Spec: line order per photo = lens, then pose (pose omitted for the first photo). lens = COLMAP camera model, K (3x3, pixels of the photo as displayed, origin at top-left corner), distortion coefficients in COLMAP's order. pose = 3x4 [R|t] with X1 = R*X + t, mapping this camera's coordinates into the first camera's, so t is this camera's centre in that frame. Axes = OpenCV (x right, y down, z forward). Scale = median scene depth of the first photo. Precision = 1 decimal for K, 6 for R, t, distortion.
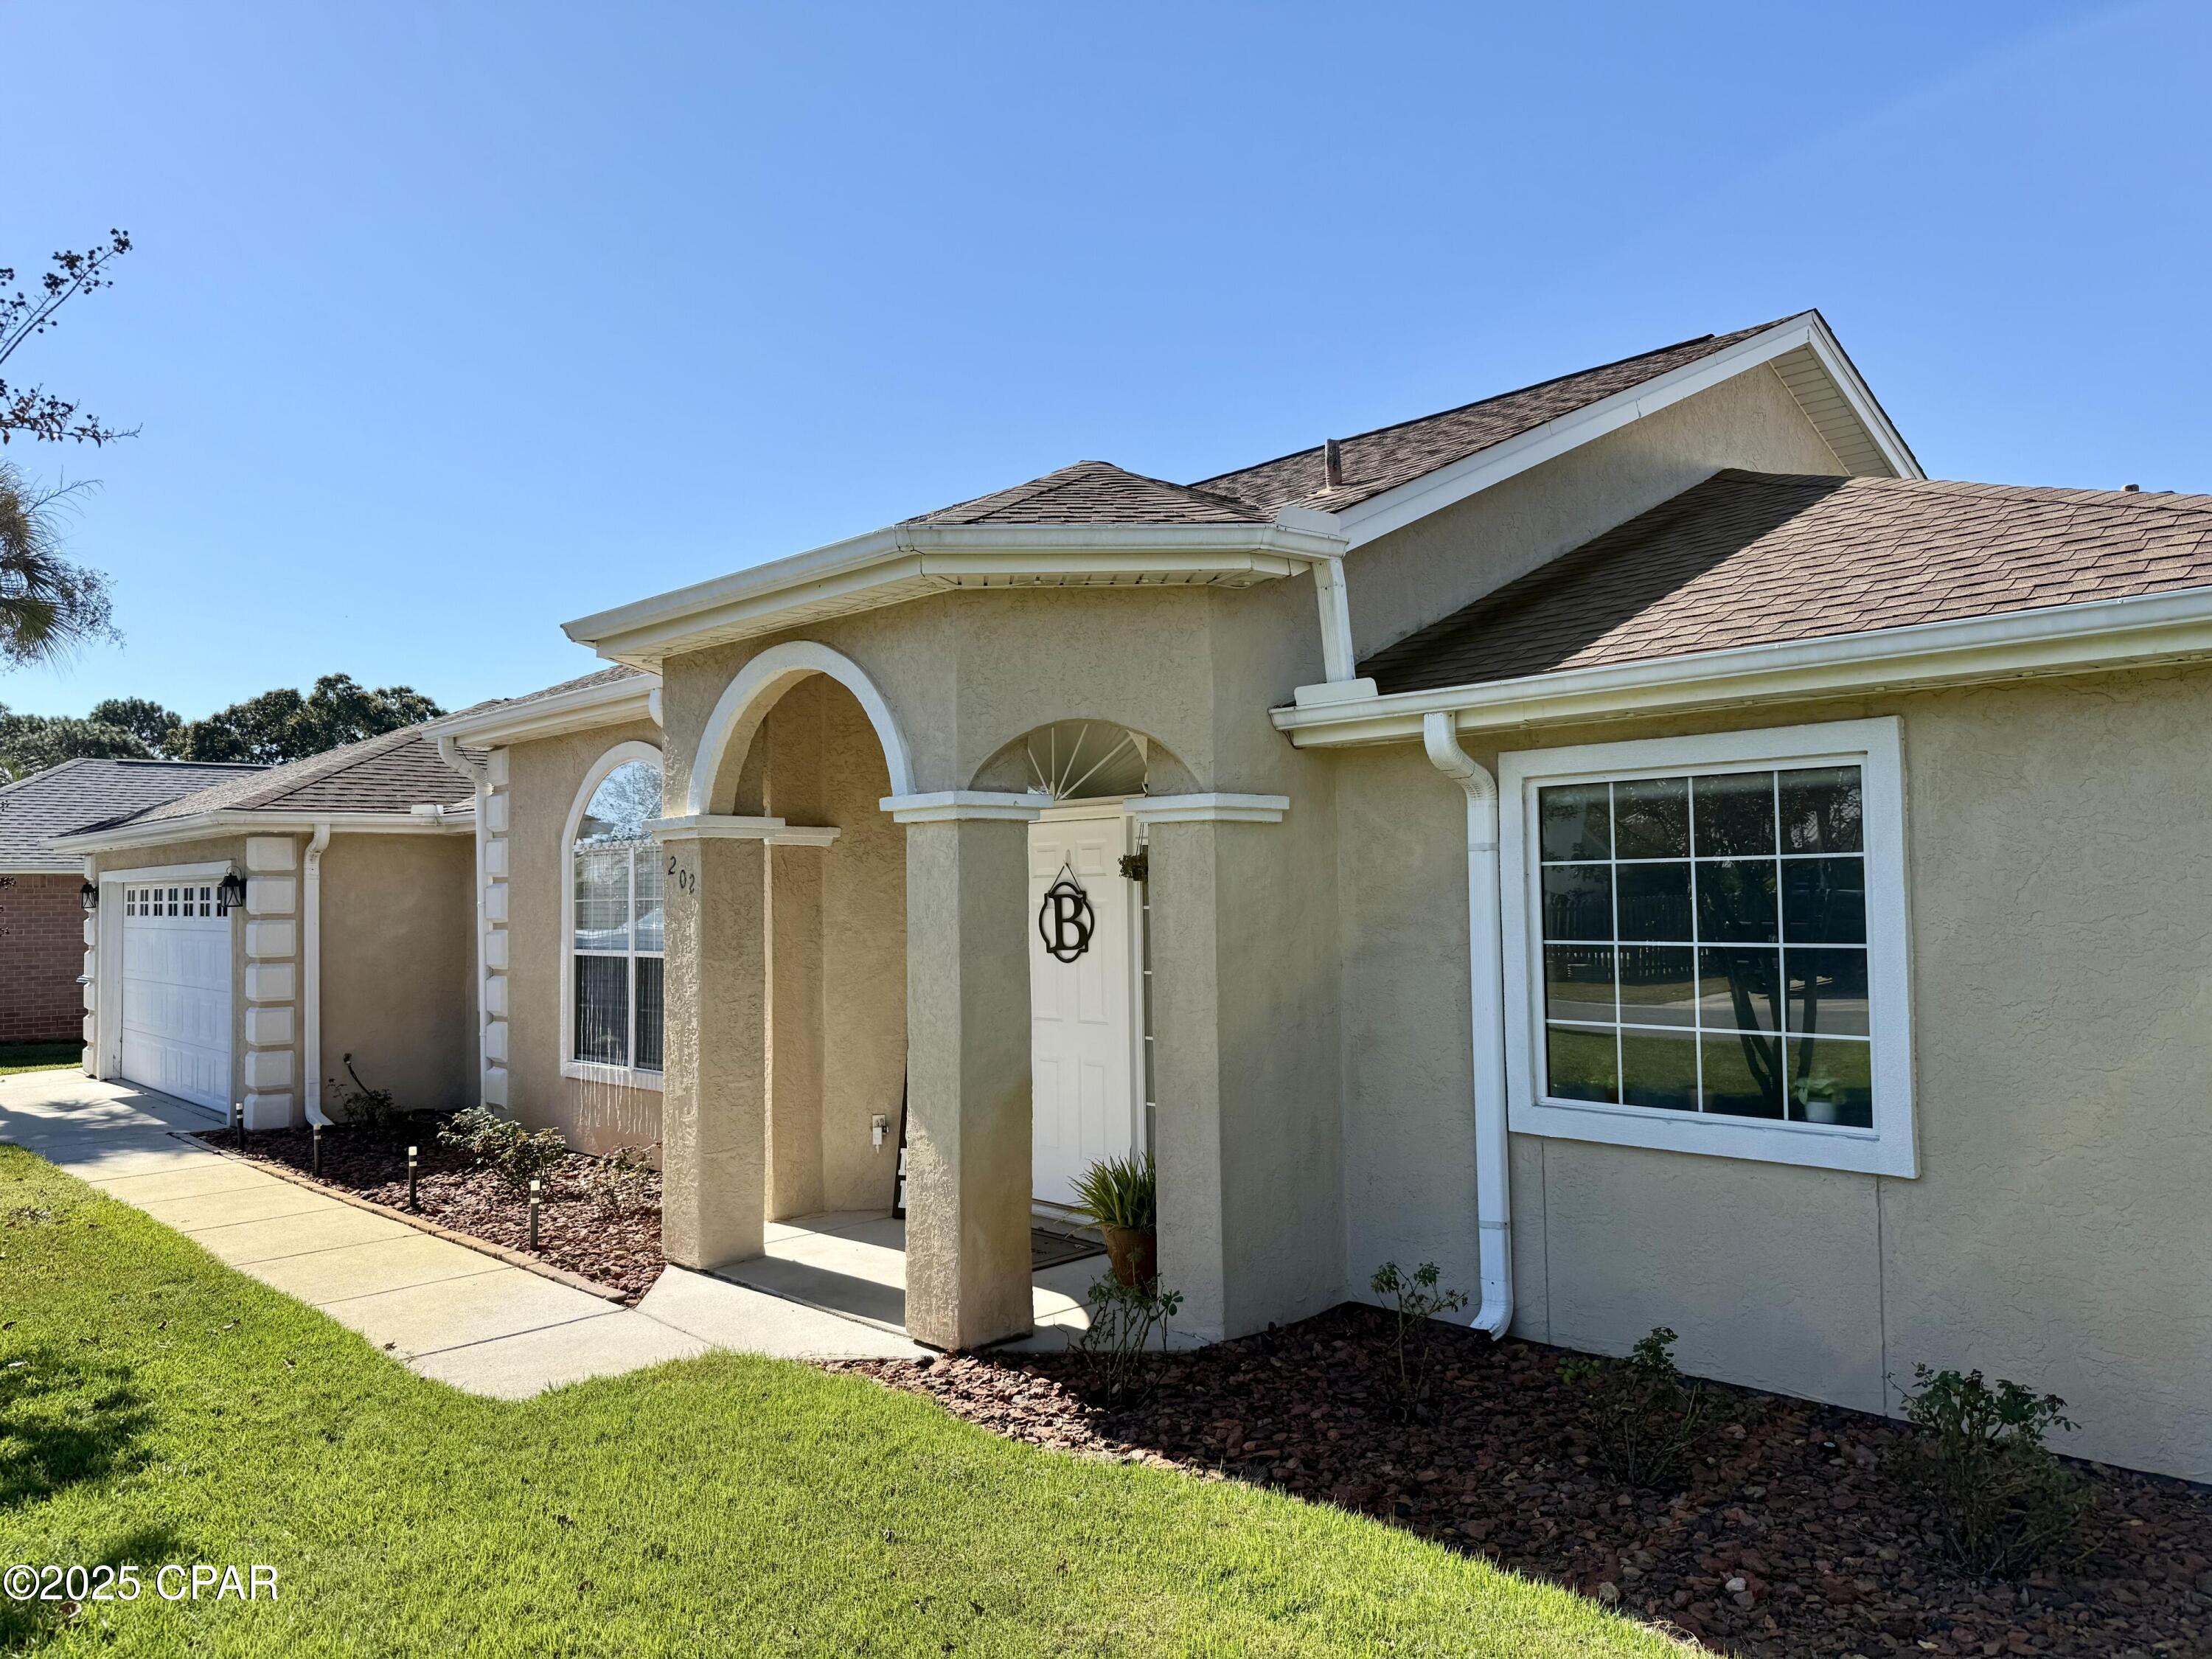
lens RADIAL K [[1556.5, 0, 1111.8], [0, 1556.5, 814.2], [0, 0, 1]] dist [0.110045, -0.145687]
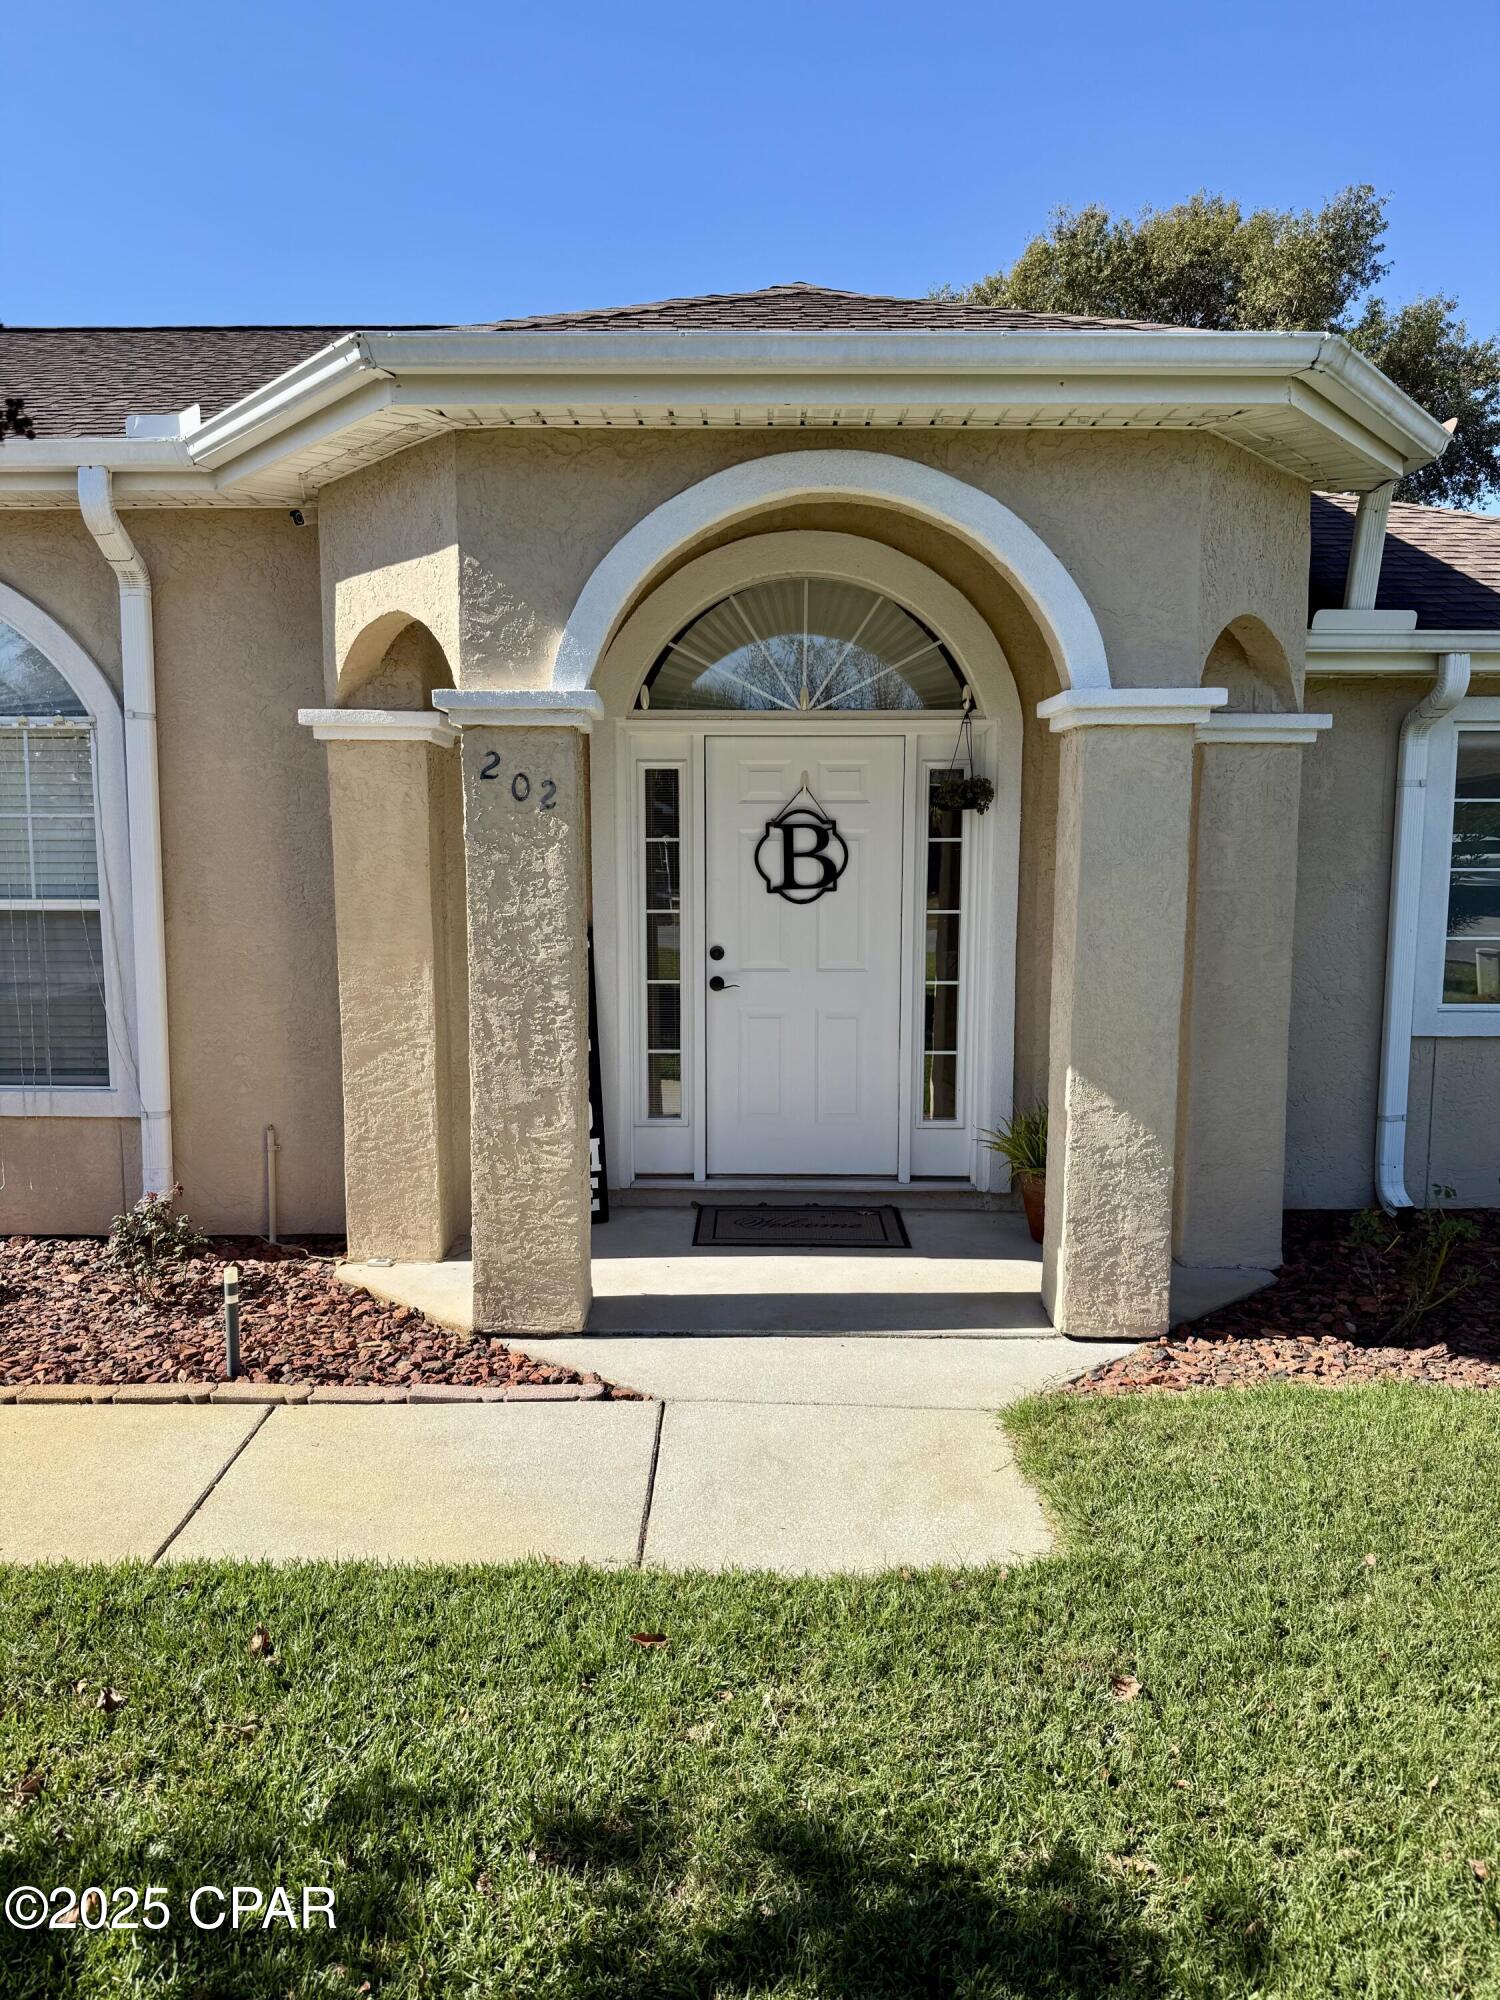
lens RADIAL K [[1392.6, 0, 750.0], [0, 1392.6, 1000.0], [0, 0, 1]] dist [0.089391, -0.154228]
pose [[0.694494, -0.070470, 0.716039, -0.648623], [-0.046724, 0.988674, 0.142619, 0.042224], [-0.717980, -0.132504, 0.683335, 0.521323]]
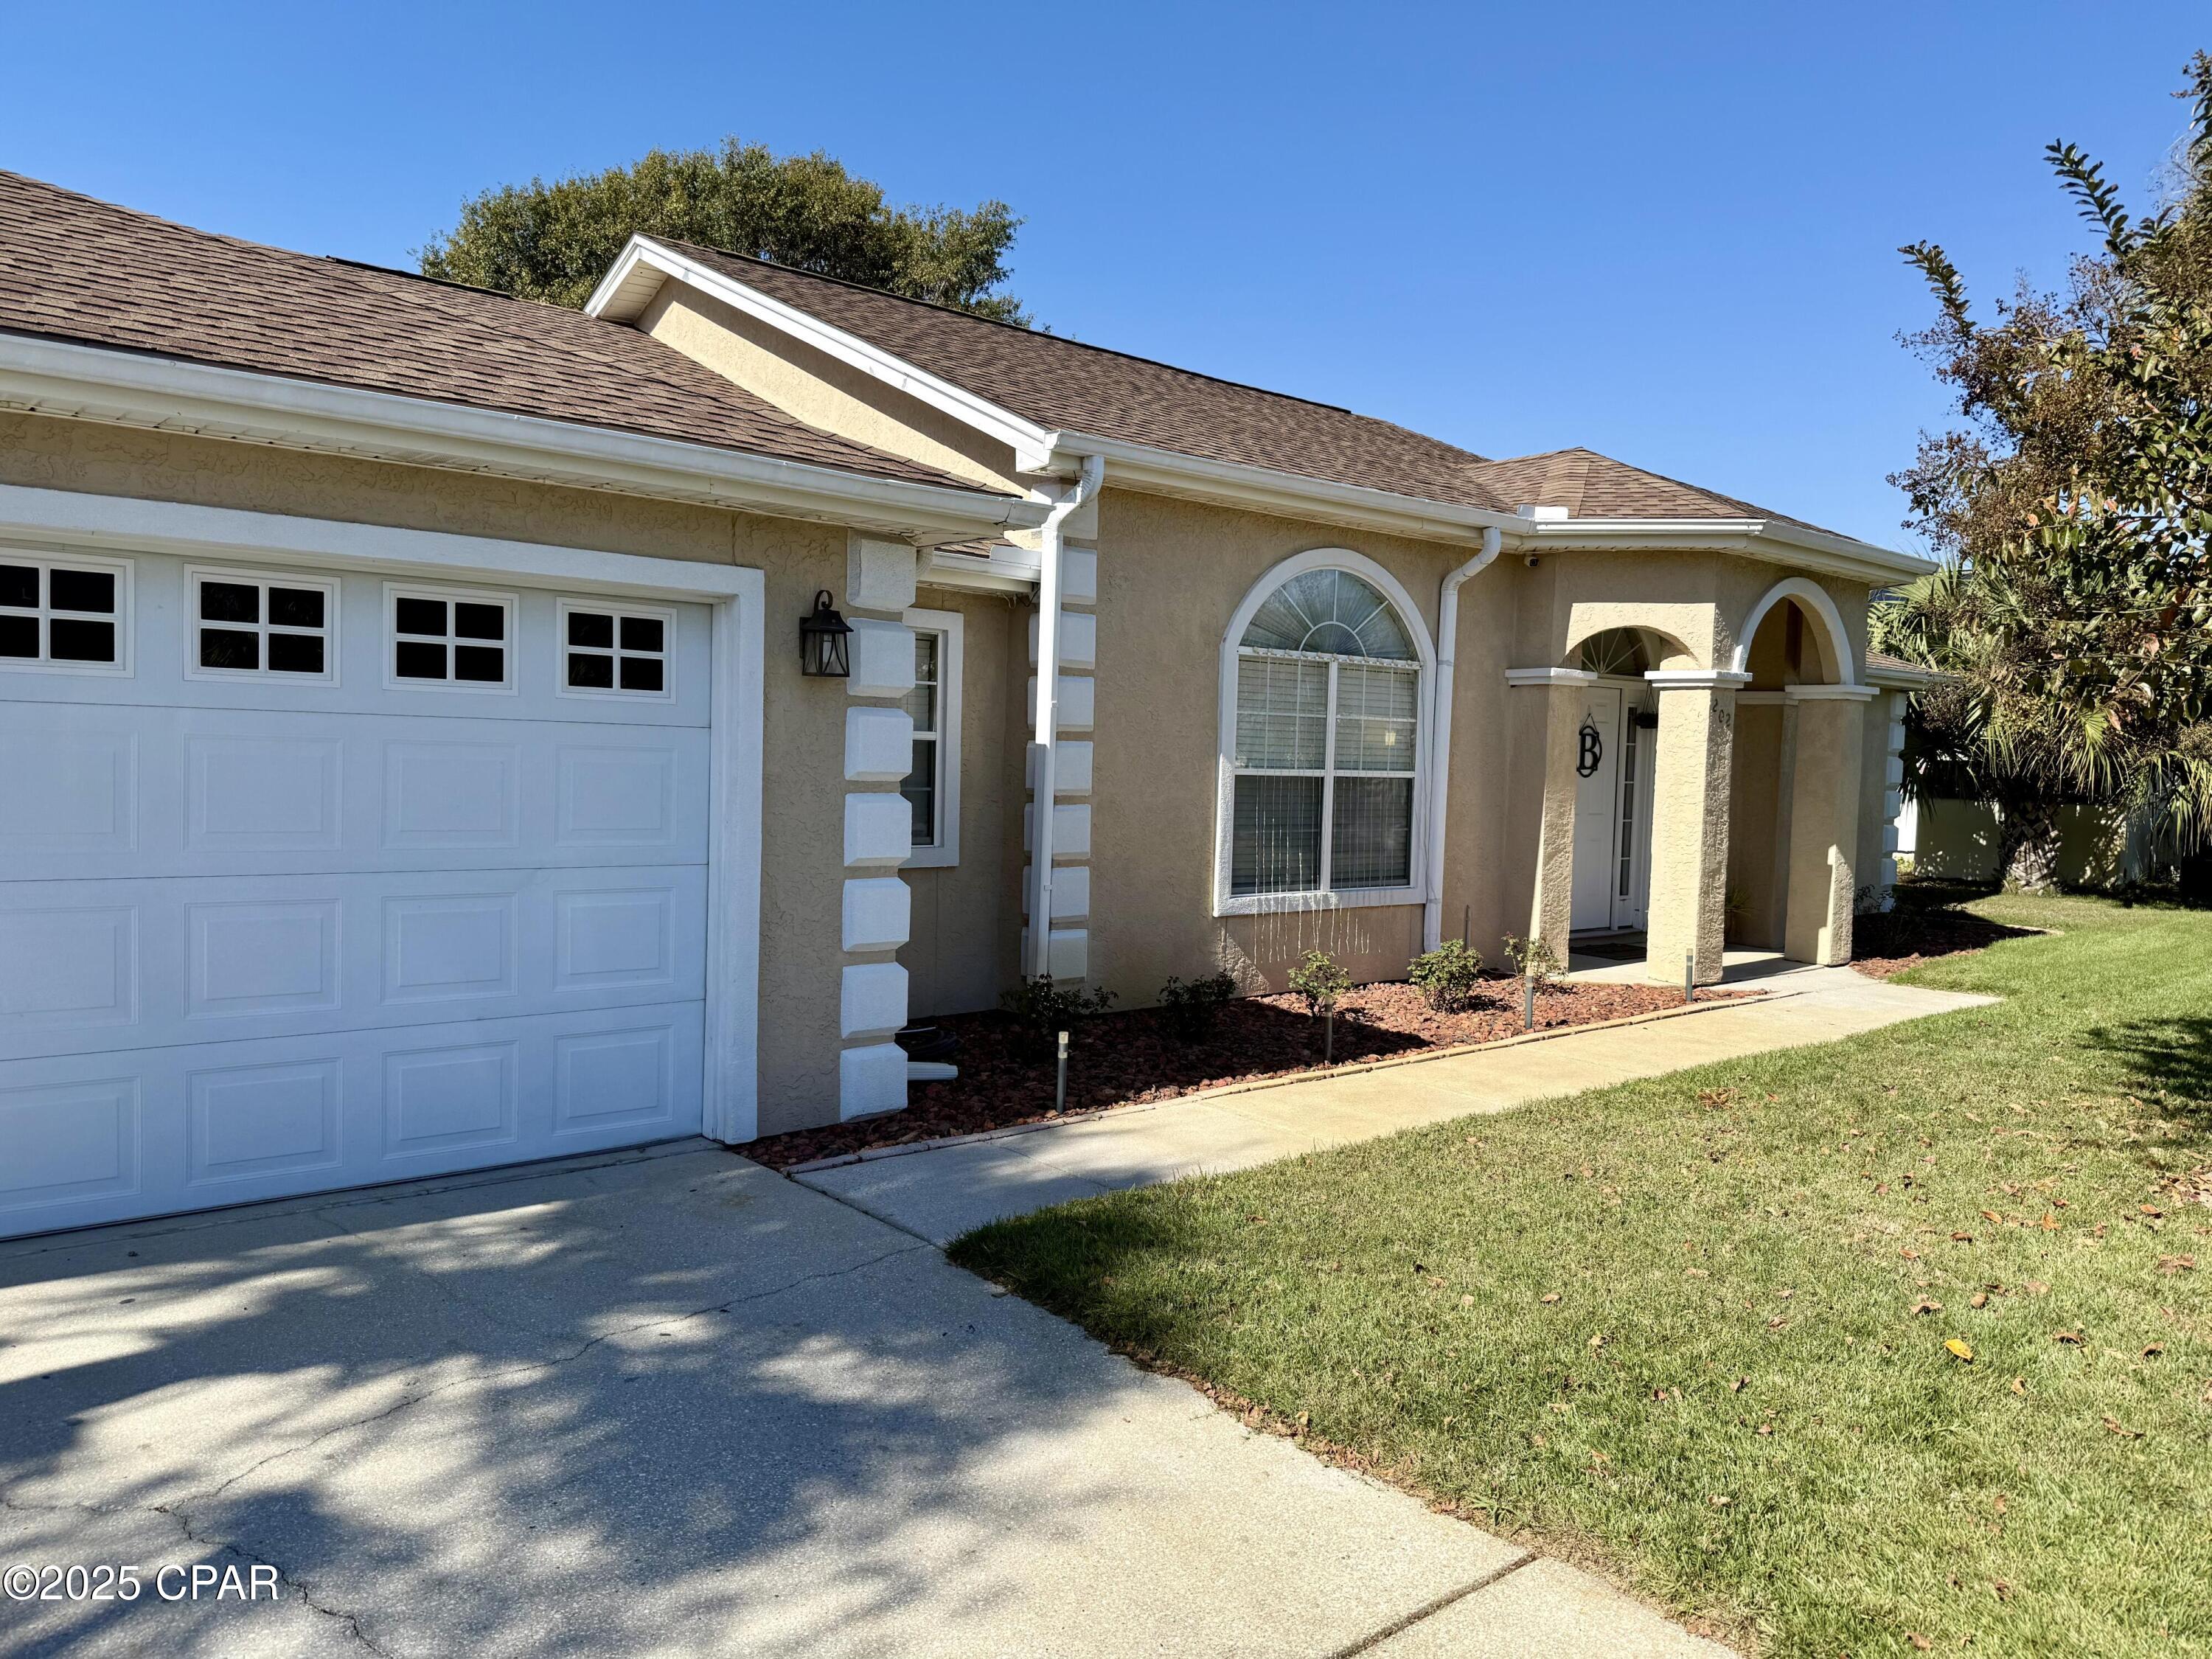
lens RADIAL K [[1556.5, 0, 1111.8], [0, 1556.5, 814.2], [0, 0, 1]] dist [0.110045, -0.145687]
pose [[0.048170, -0.021287, 0.998612, -1.754744], [-0.072709, 0.997046, 0.024761, 0.137302], [-0.996189, -0.073801, 0.046480, 1.502147]]
